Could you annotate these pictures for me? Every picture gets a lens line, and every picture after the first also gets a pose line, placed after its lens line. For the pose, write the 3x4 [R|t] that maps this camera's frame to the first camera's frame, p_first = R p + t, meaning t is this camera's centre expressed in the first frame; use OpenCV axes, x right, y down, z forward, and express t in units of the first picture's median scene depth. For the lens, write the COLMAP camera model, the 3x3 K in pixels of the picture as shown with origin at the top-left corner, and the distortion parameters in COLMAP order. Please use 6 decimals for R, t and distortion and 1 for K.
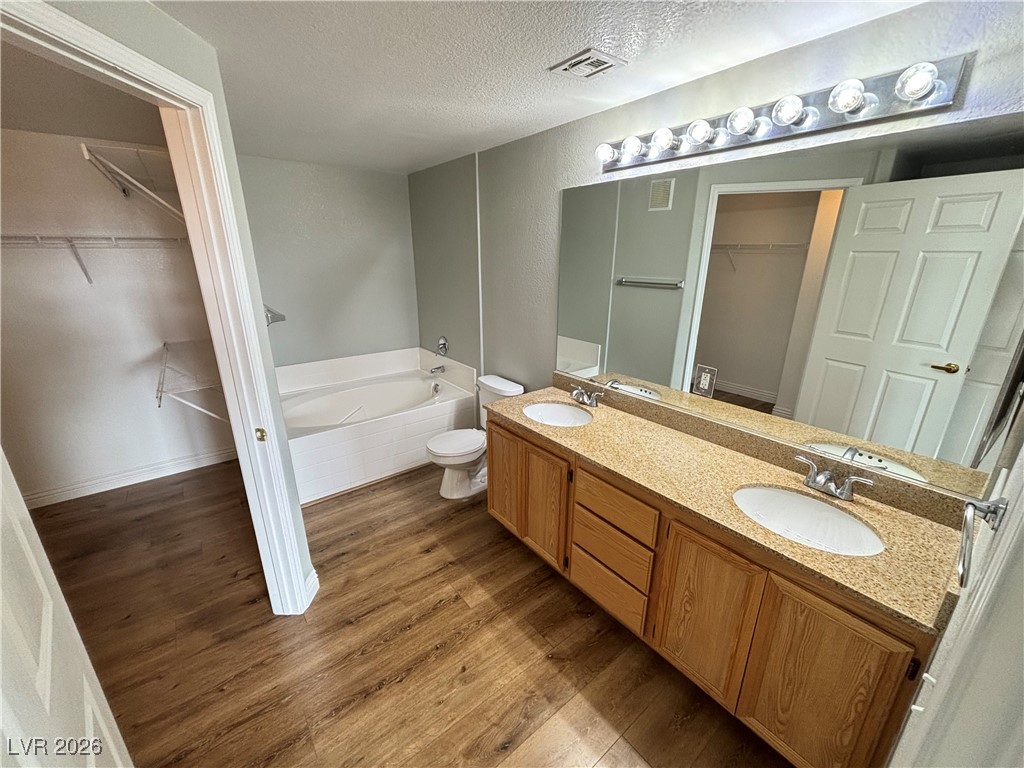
lens RADIAL K [[414.2, 0, 516.8], [0, 414.2, 382.6], [0, 0, 1]] dist [0.003315, 0.001136]
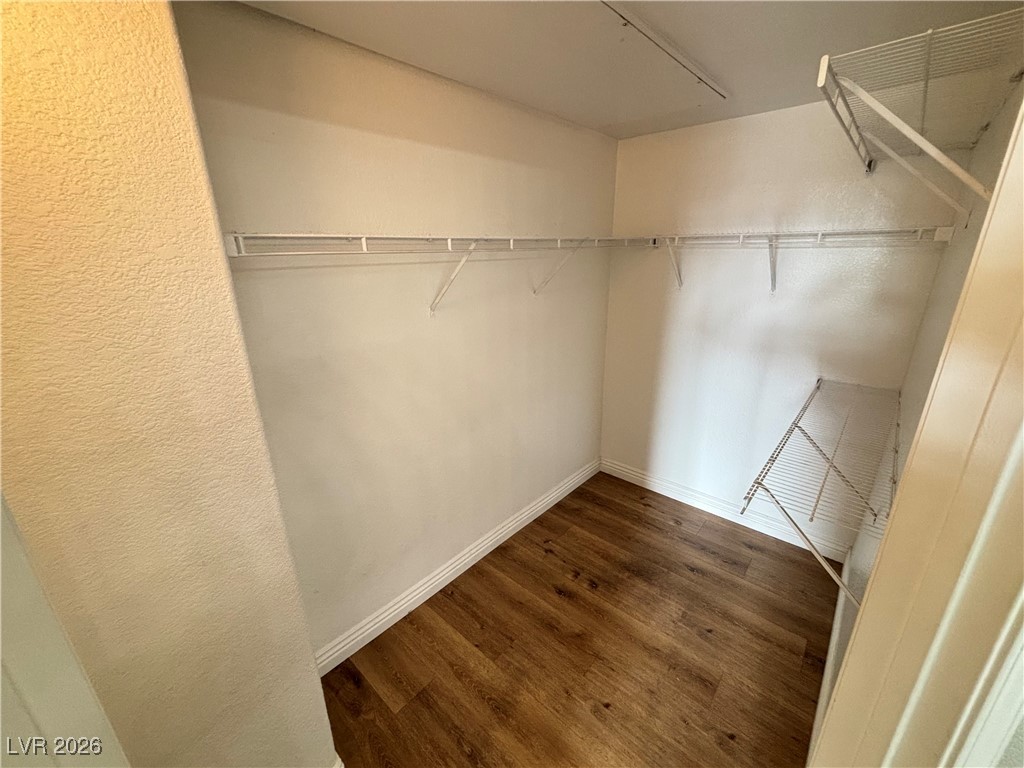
lens RADIAL K [[414.2, 0, 513.9], [0, 414.2, 384.1], [0, 0, 1]] dist [0.003315, 0.001136]
pose [[0.183499, 0.306423, -0.934041, -0.334400], [-0.285933, 0.925729, 0.247523, -0.140384], [0.940516, 0.221653, 0.257487, 0.394500]]
